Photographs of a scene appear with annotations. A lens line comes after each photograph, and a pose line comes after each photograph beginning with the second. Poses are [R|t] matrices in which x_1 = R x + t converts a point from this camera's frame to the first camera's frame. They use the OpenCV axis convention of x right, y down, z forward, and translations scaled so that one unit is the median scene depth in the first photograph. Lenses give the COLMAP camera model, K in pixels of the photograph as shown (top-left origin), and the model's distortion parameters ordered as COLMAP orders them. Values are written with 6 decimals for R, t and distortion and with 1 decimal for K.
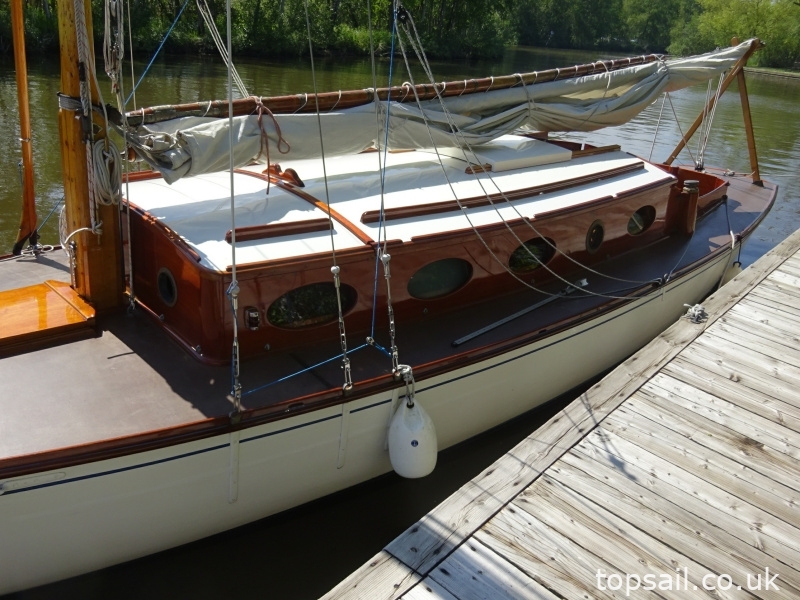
lens RADIAL K [[679.6, 0, 399.7], [0, 679.6, 294.3], [0, 0, 1]] dist [-0.003524, 0.017637]
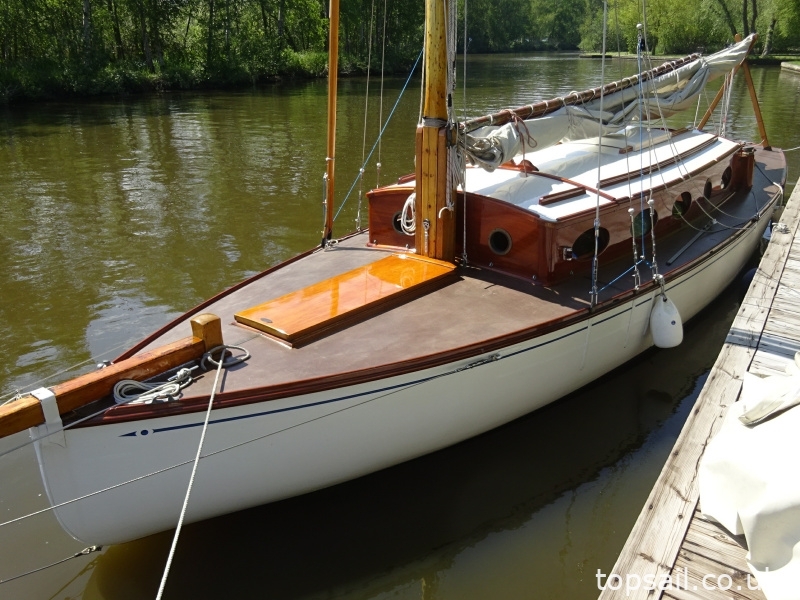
lens RADIAL K [[695.5, 0, 407.9], [0, 695.5, 331.2], [0, 0, 1]] dist [0.009506, -0.000239]
pose [[0.984585, -0.131930, 0.114834, -0.578220], [0.129610, 0.991184, 0.027473, 0.090375], [-0.117446, -0.012166, 0.993005, -0.379601]]
